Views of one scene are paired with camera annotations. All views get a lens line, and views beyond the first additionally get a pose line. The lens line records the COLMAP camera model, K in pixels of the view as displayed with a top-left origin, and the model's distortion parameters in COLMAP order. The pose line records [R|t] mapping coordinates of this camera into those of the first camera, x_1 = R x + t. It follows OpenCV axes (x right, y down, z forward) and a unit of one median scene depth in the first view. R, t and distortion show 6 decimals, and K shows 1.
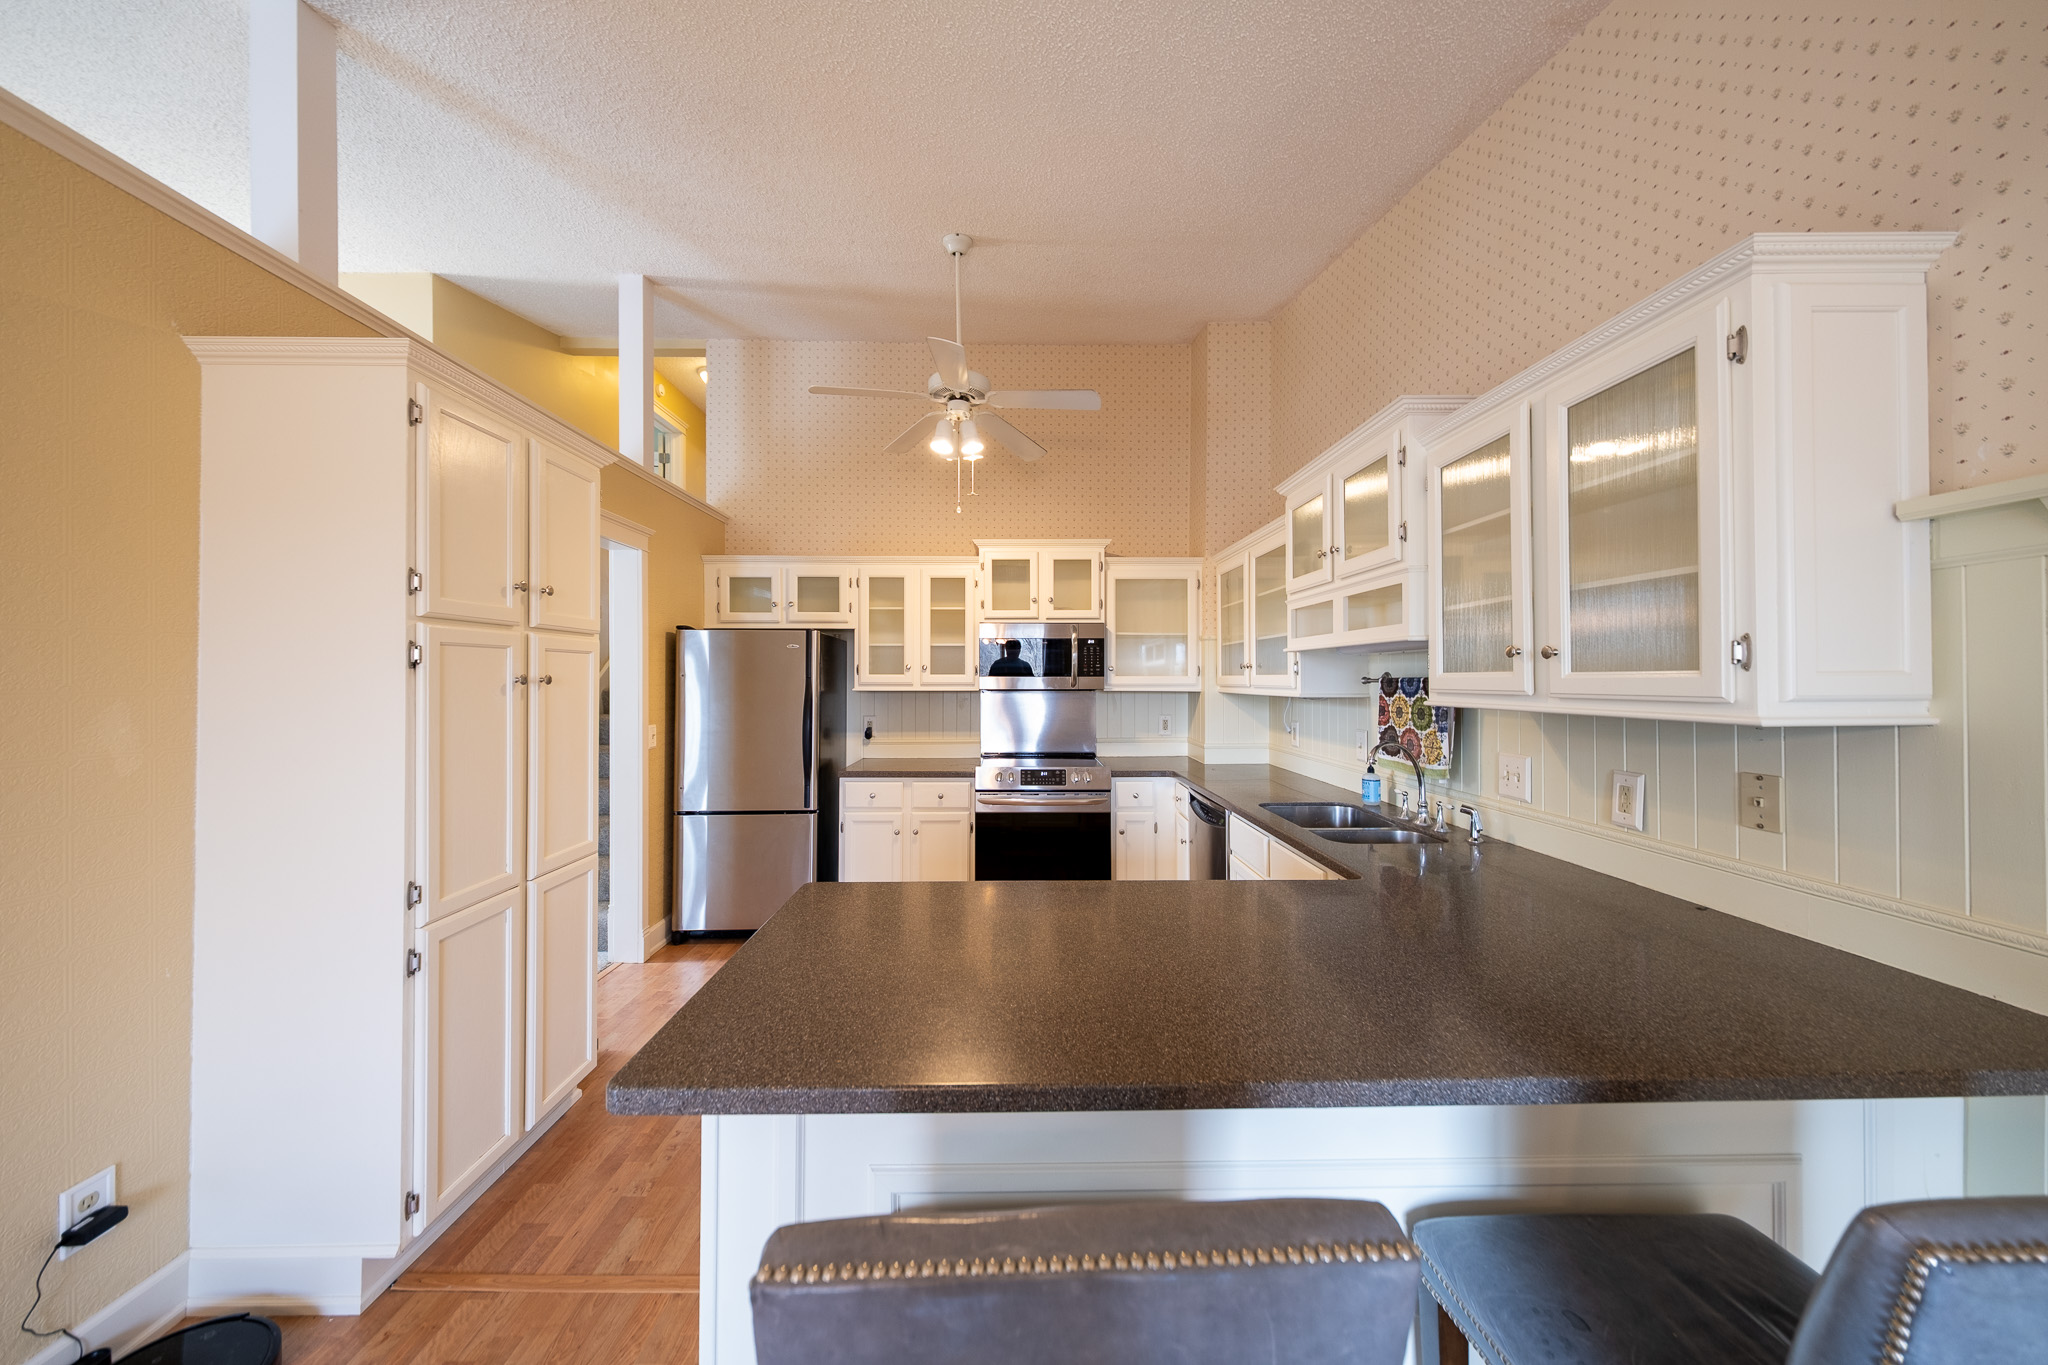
lens RADIAL K [[691.9, 0, 1021.2], [0, 691.9, 673.7], [0, 0, 1]] dist [0.002171, -0.000130]
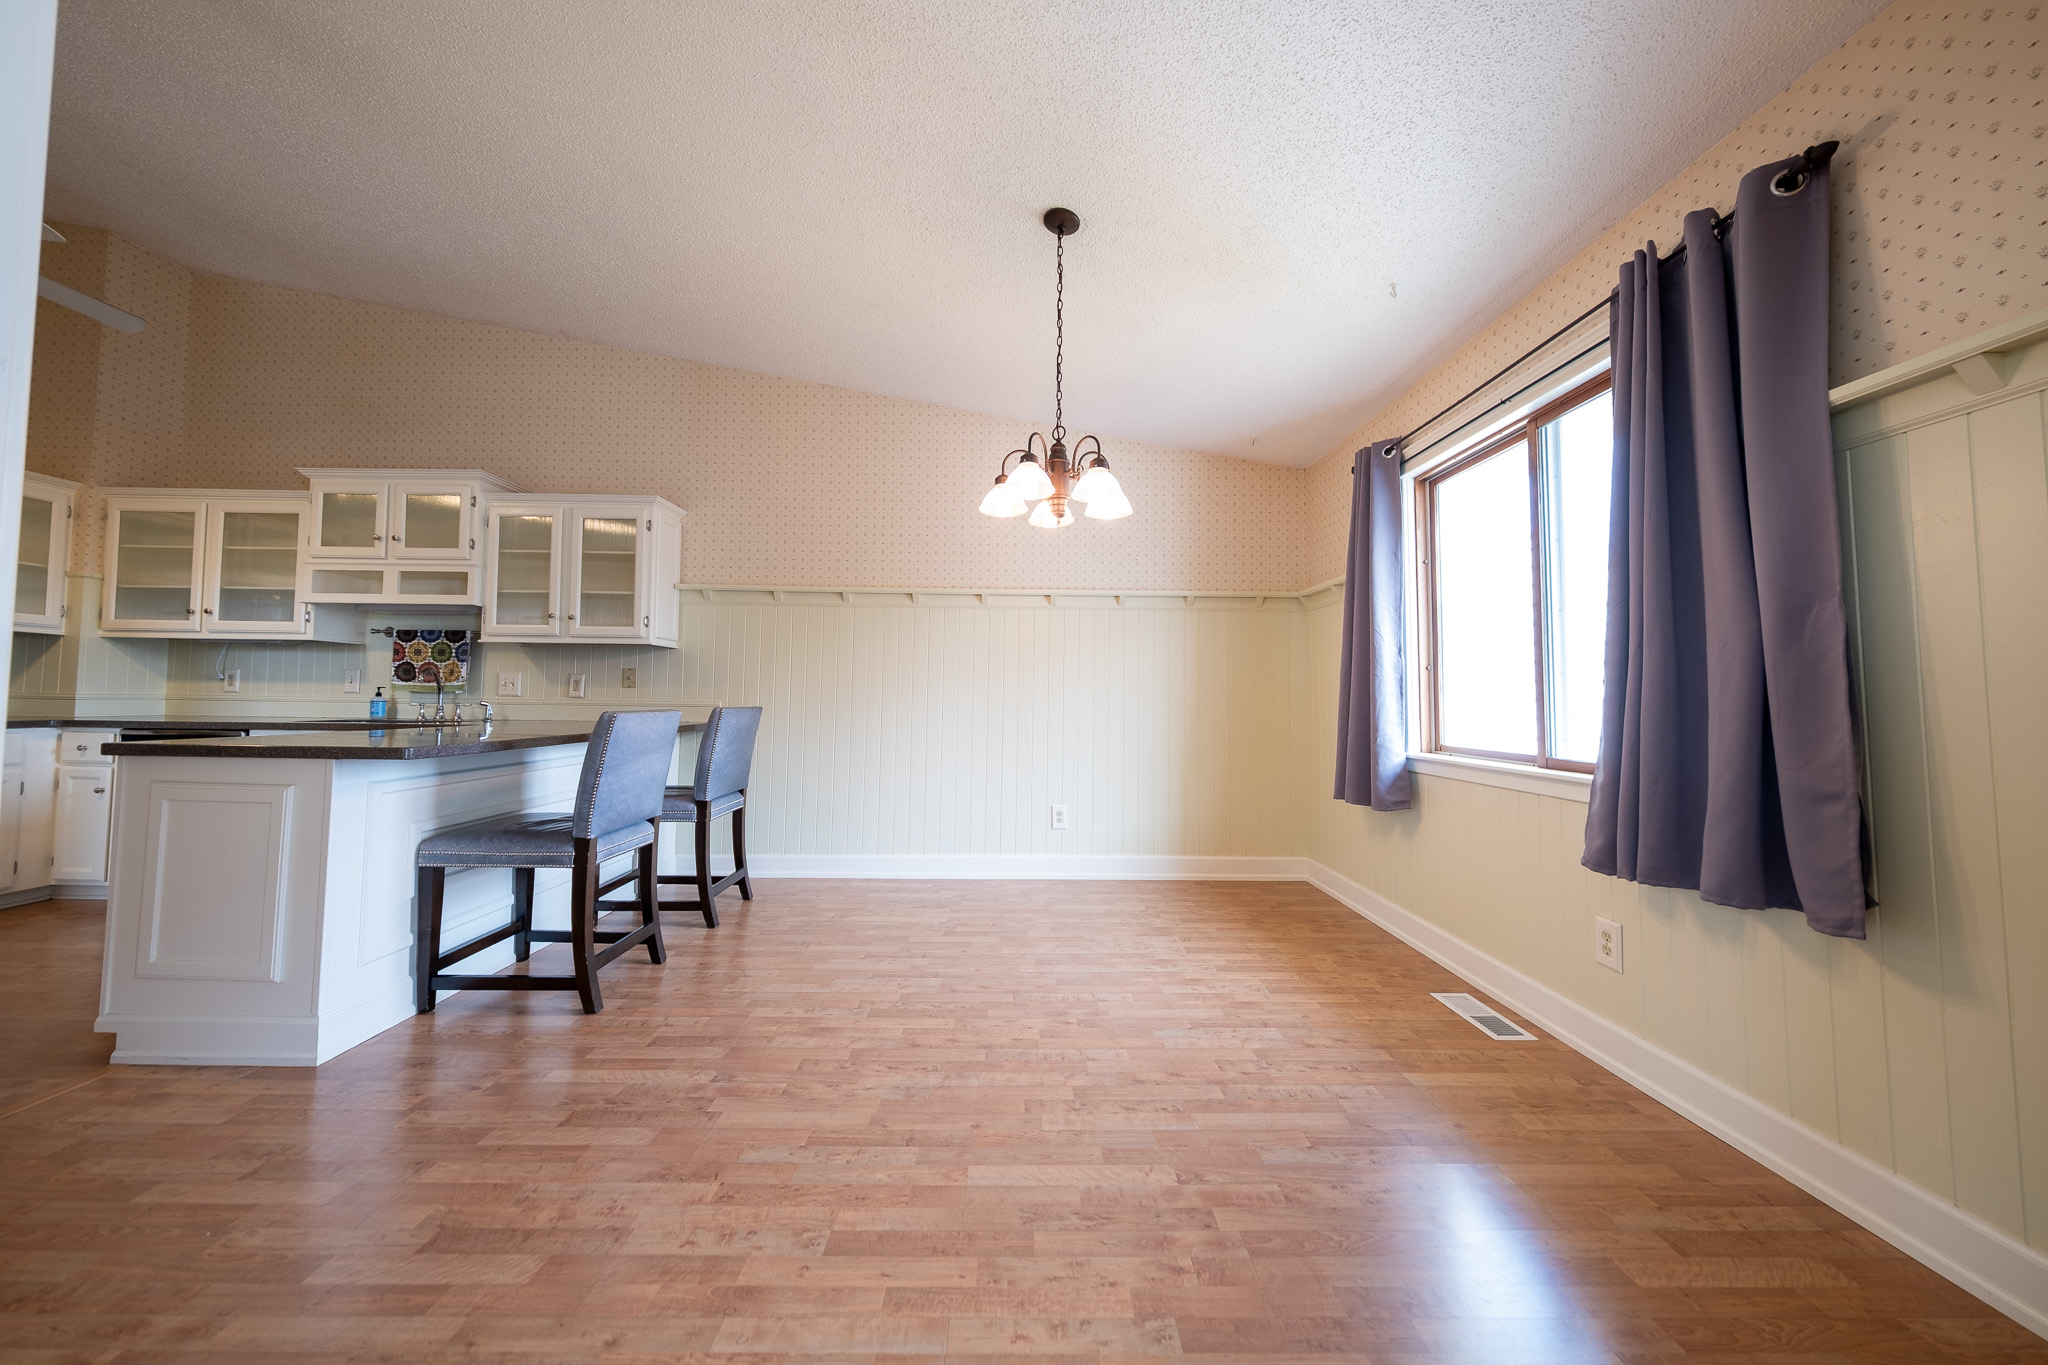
lens RADIAL K [[691.9, 0, 1021.2], [0, 691.9, 673.7], [0, 0, 1]] dist [0.002171, -0.000130]
pose [[0.002513, 0.038242, 0.999265, -0.775676], [-0.016455, 0.999135, -0.038195, 0.110761], [-0.999861, -0.016347, 0.003140, -0.267472]]
